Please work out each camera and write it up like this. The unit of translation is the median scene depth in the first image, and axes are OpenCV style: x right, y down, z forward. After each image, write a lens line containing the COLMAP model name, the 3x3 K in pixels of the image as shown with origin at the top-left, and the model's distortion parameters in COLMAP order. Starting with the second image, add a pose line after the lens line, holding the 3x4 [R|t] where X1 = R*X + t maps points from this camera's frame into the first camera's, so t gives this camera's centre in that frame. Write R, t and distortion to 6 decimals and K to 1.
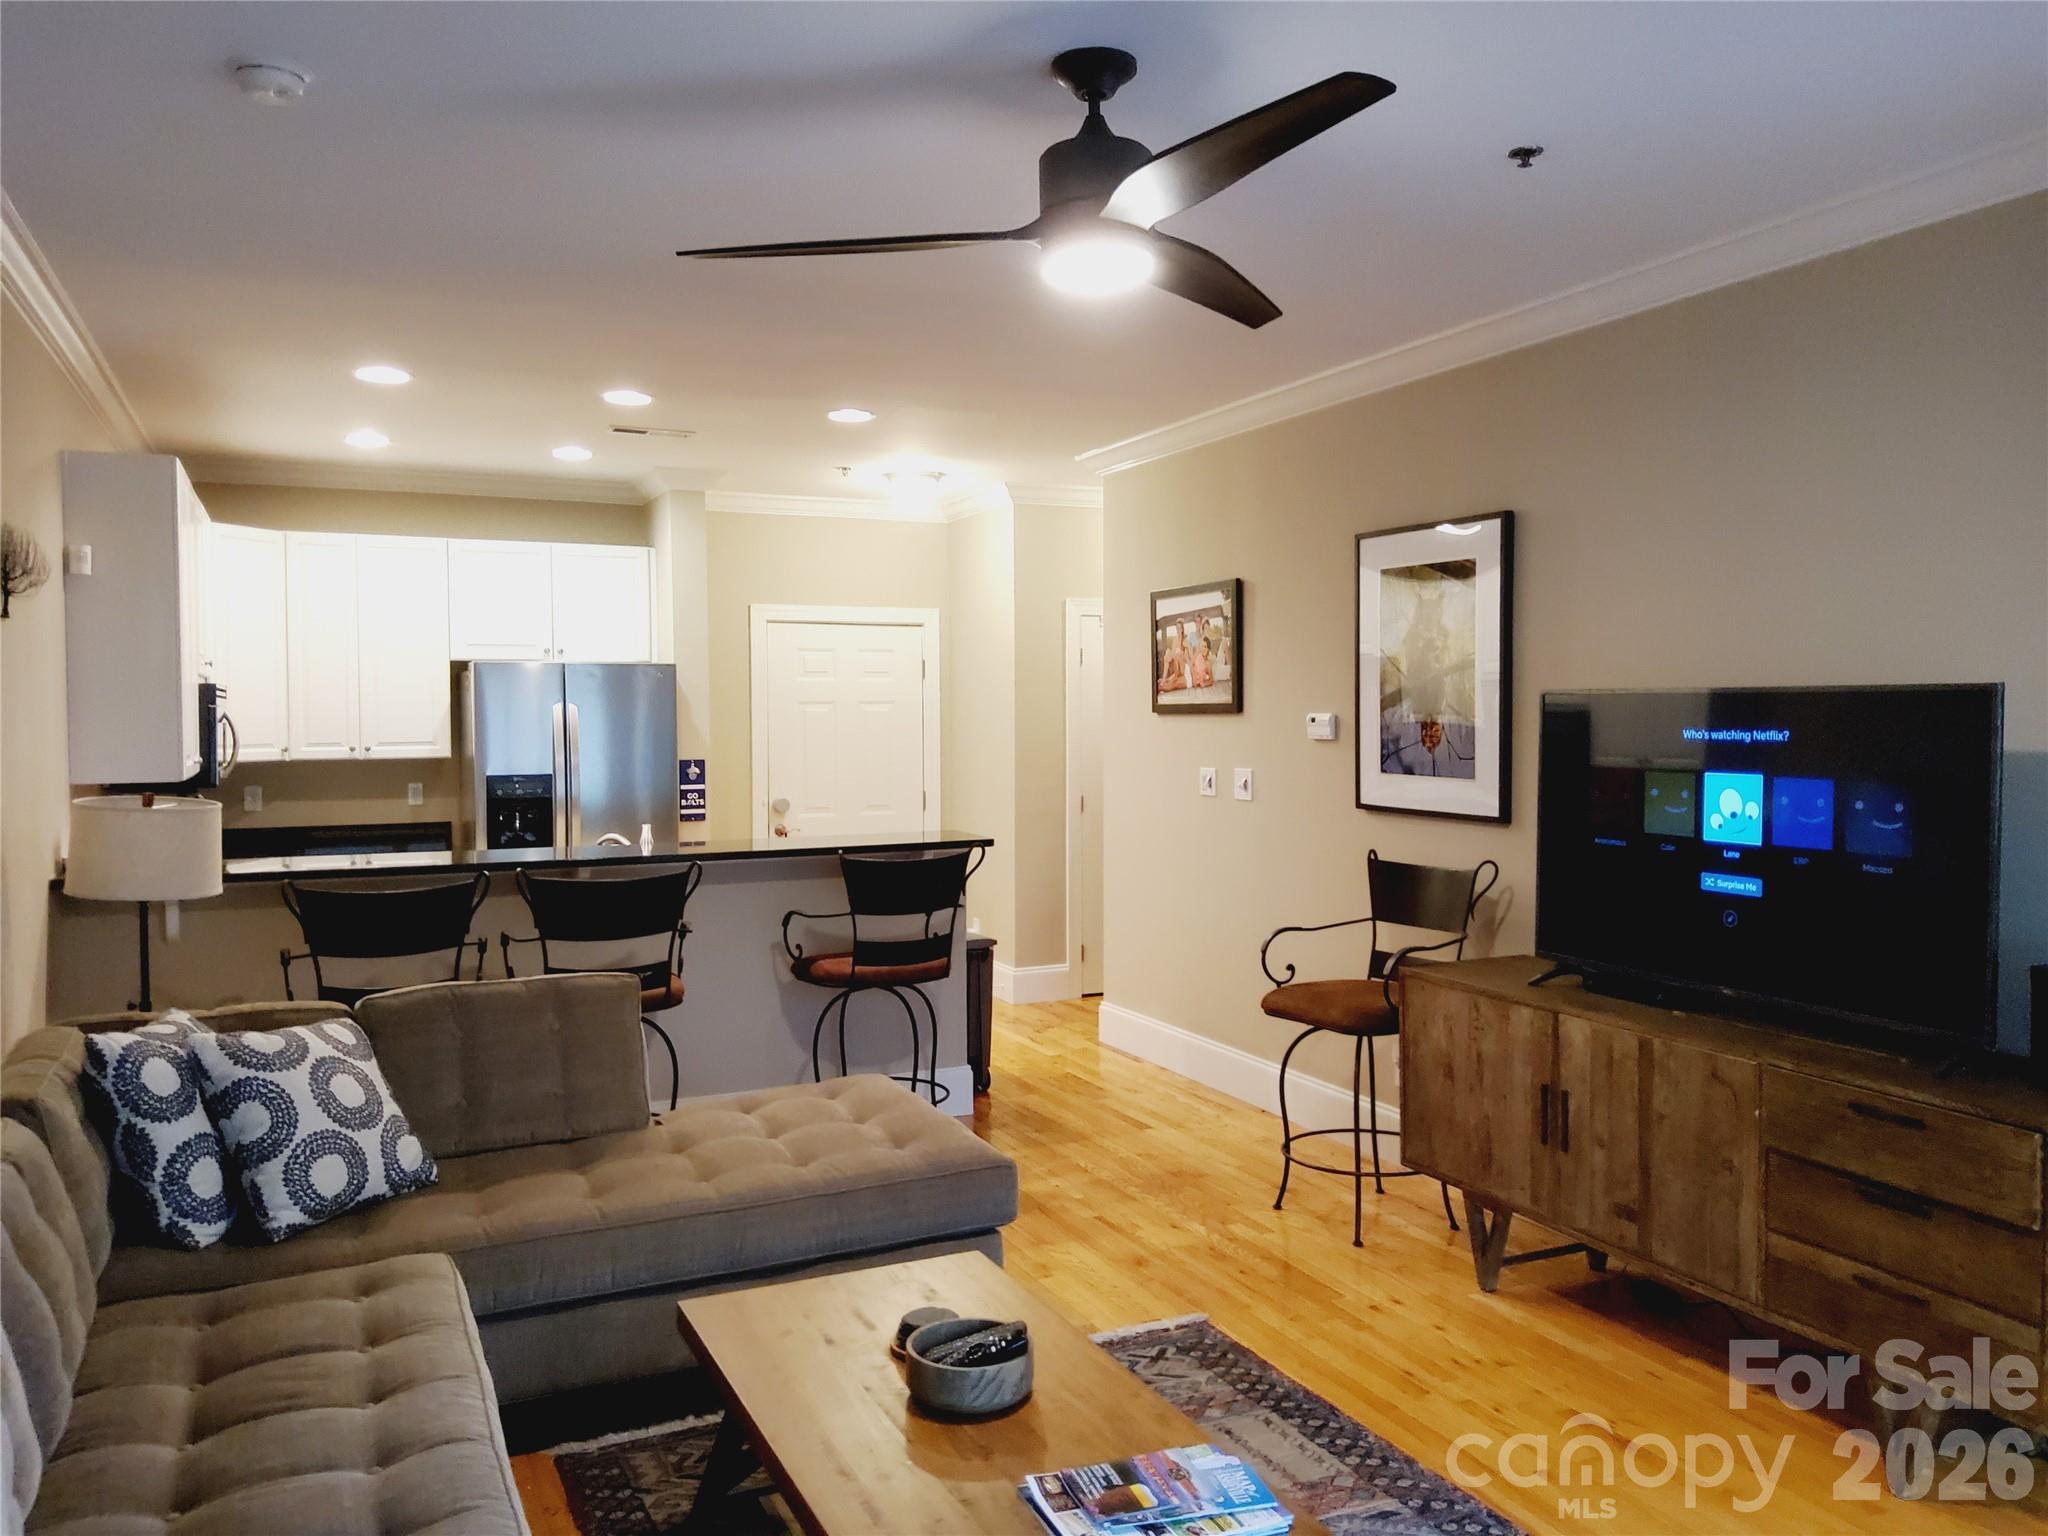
lens RADIAL K [[1535.6, 0, 1019.5], [0, 1535.6, 752.5], [0, 0, 1]] dist [0.103797, -0.155935]
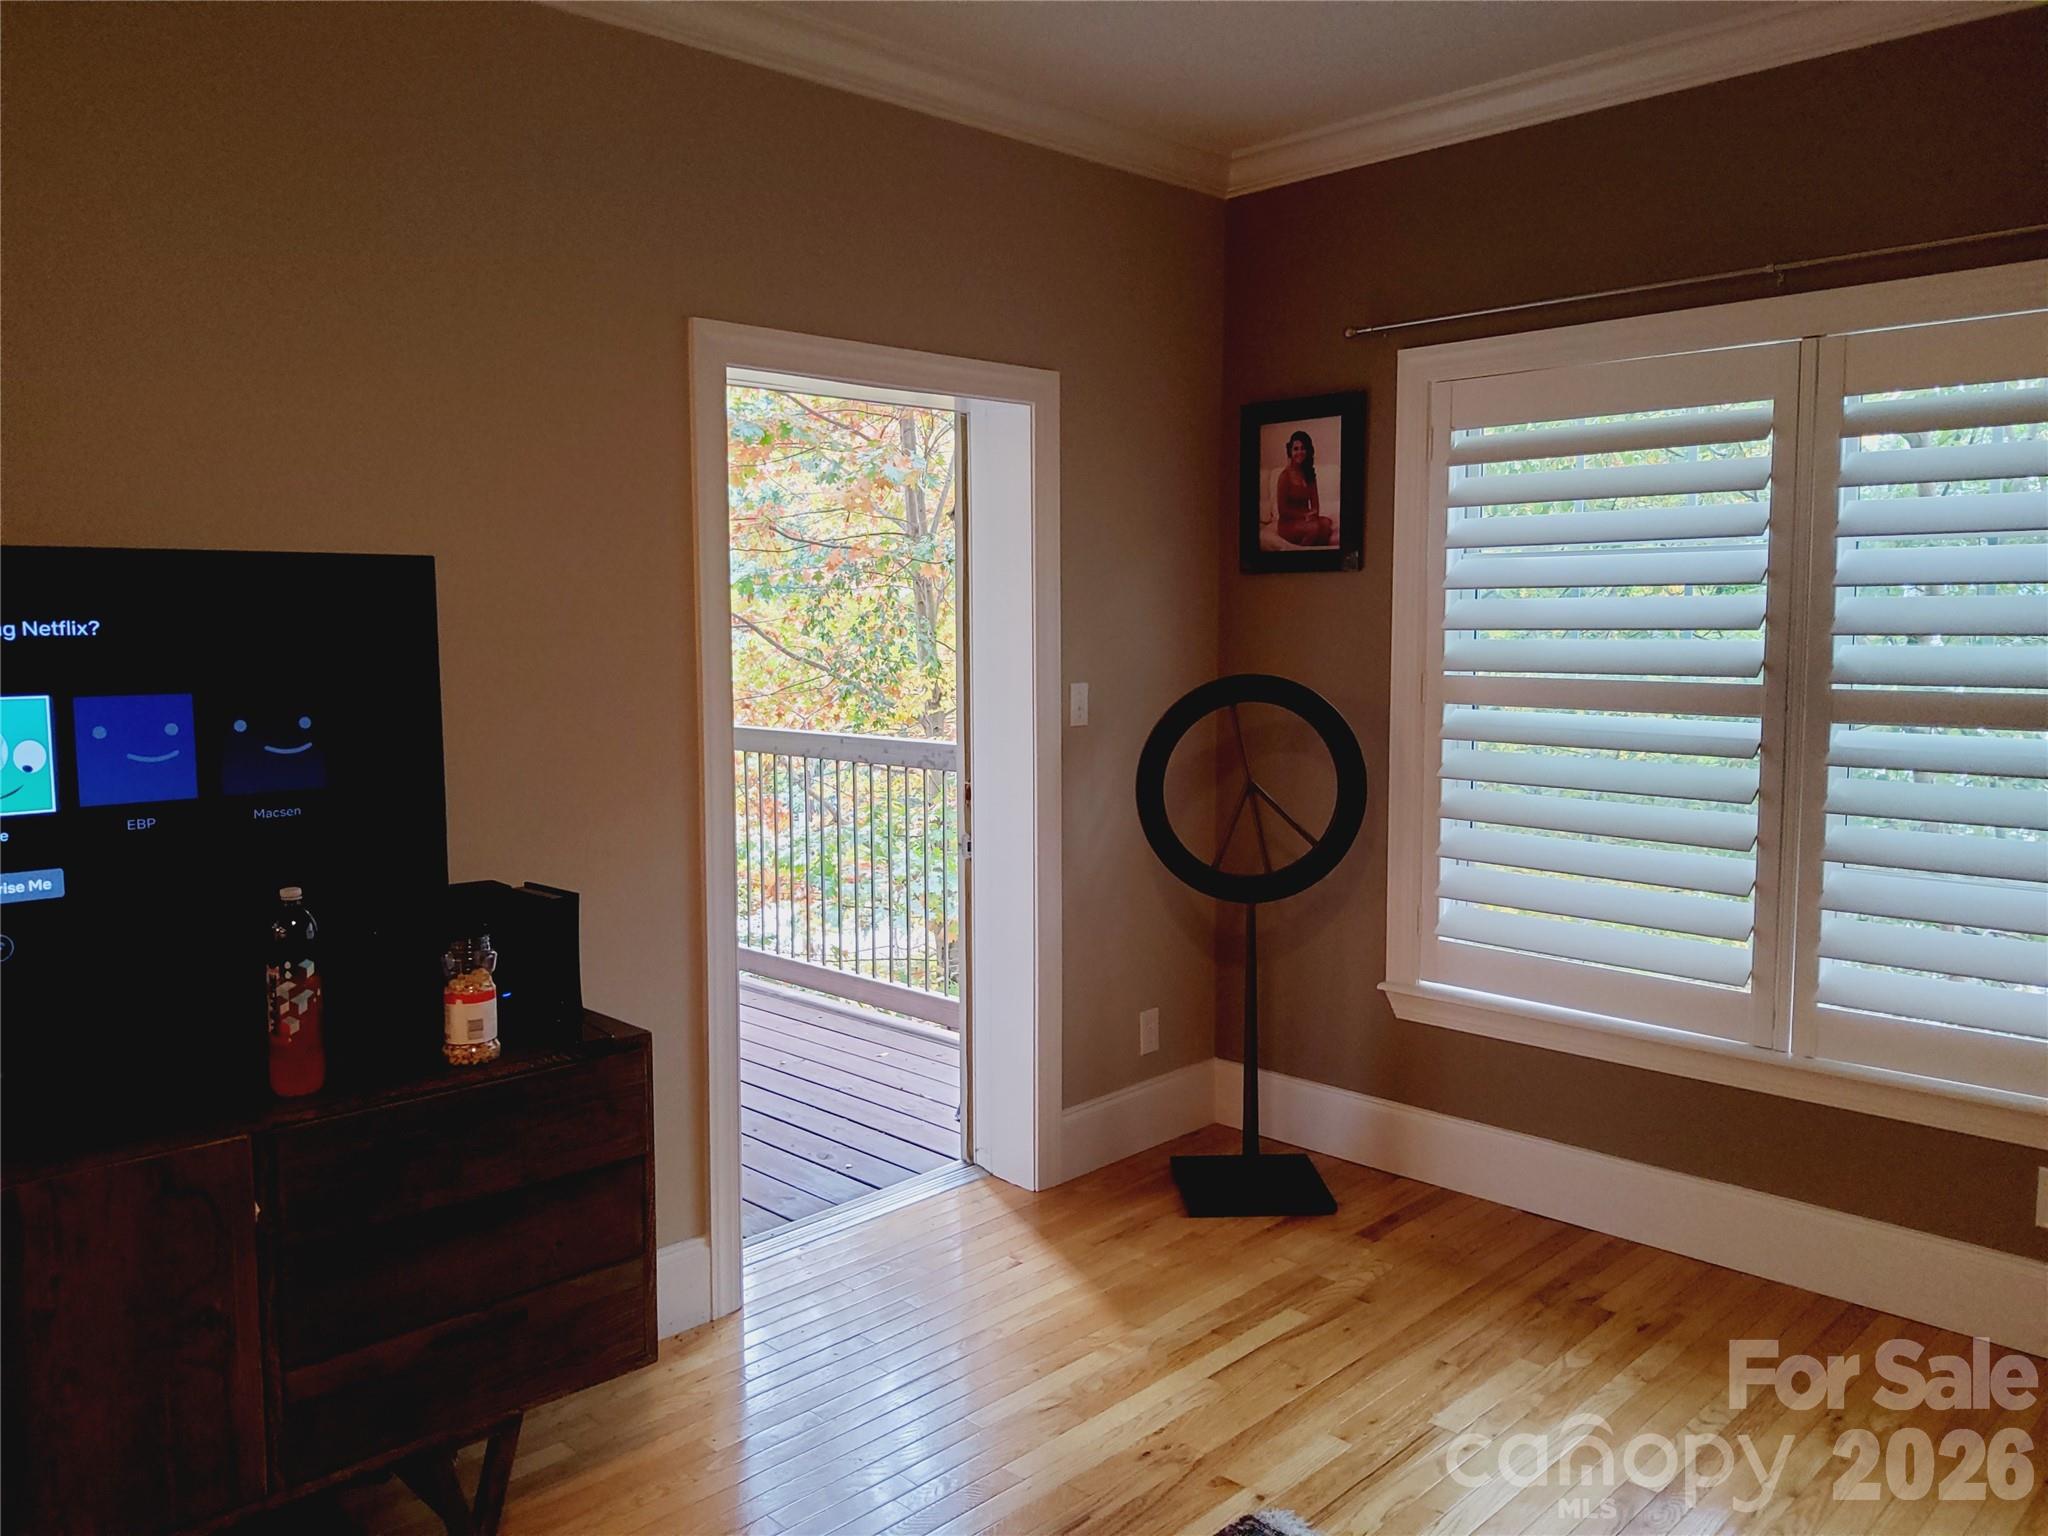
lens RADIAL K [[1535.6, 0, 1019.5], [0, 1535.6, 752.5], [0, 0, 1]] dist [0.103797, -0.155935]
pose [[-0.341826, -0.081514, 0.936221, -0.171306], [0.030876, 0.994719, 0.097881, -0.008623], [-0.939256, 0.062365, -0.337504, 0.686179]]
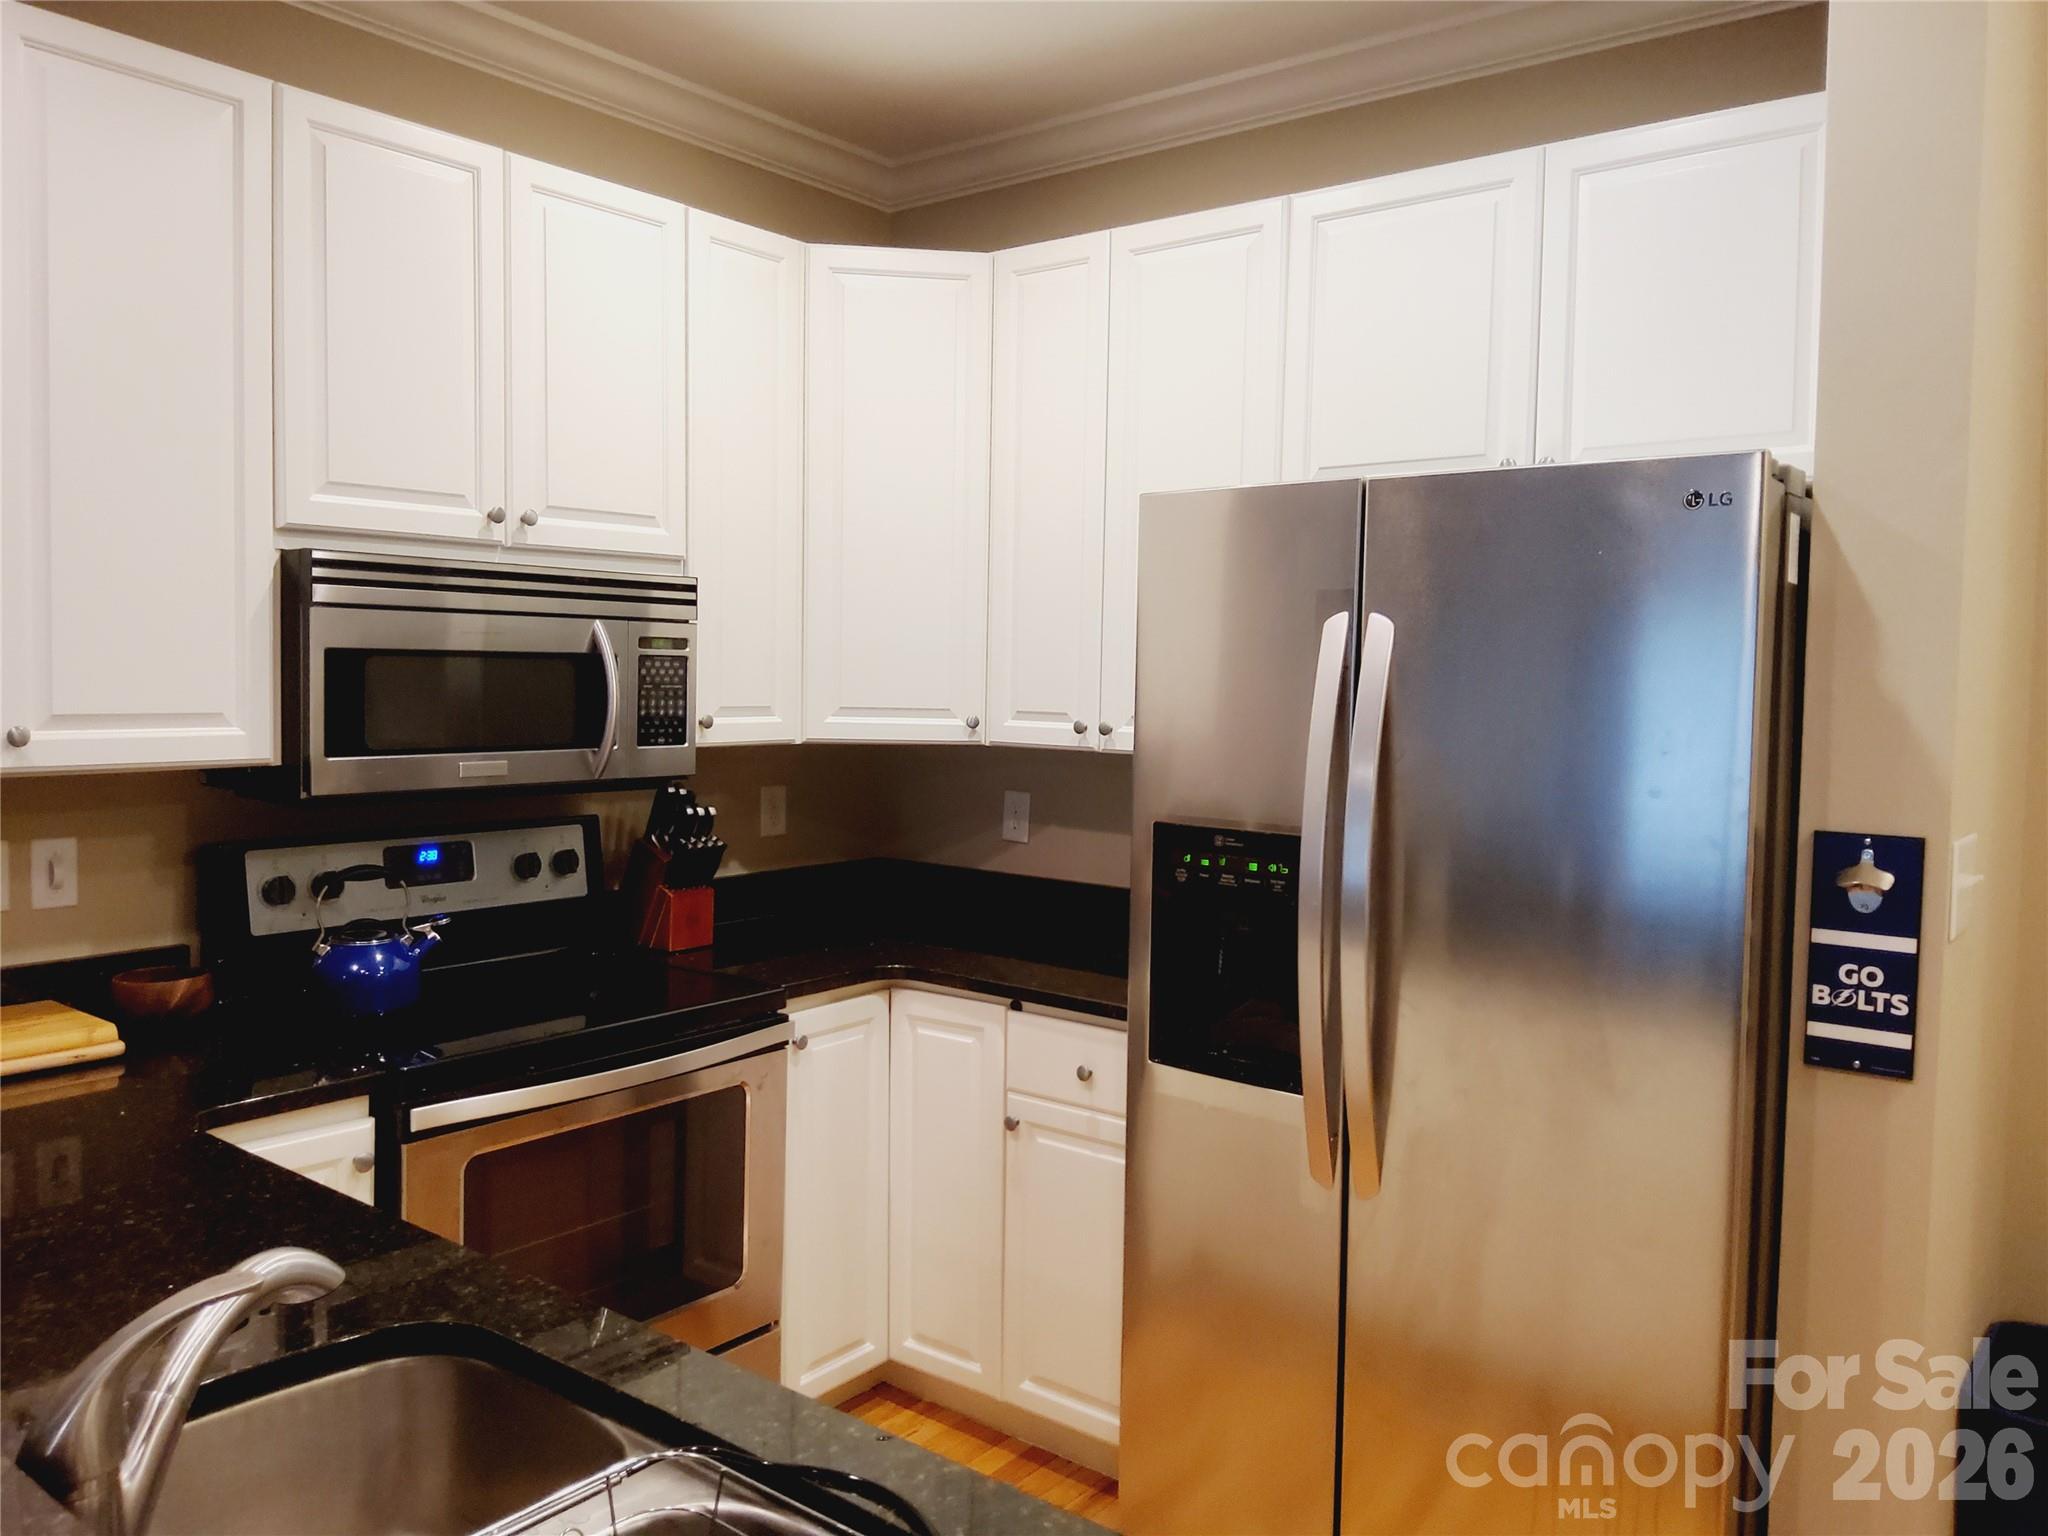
lens RADIAL K [[1535.6, 0, 1019.5], [0, 1535.6, 752.5], [0, 0, 1]] dist [0.103797, -0.155935]
pose [[0.440758, 0.063781, -0.895357, -0.073740], [-0.045662, 0.997774, 0.048599, -0.025647], [0.896464, 0.019464, 0.442689, 1.285772]]
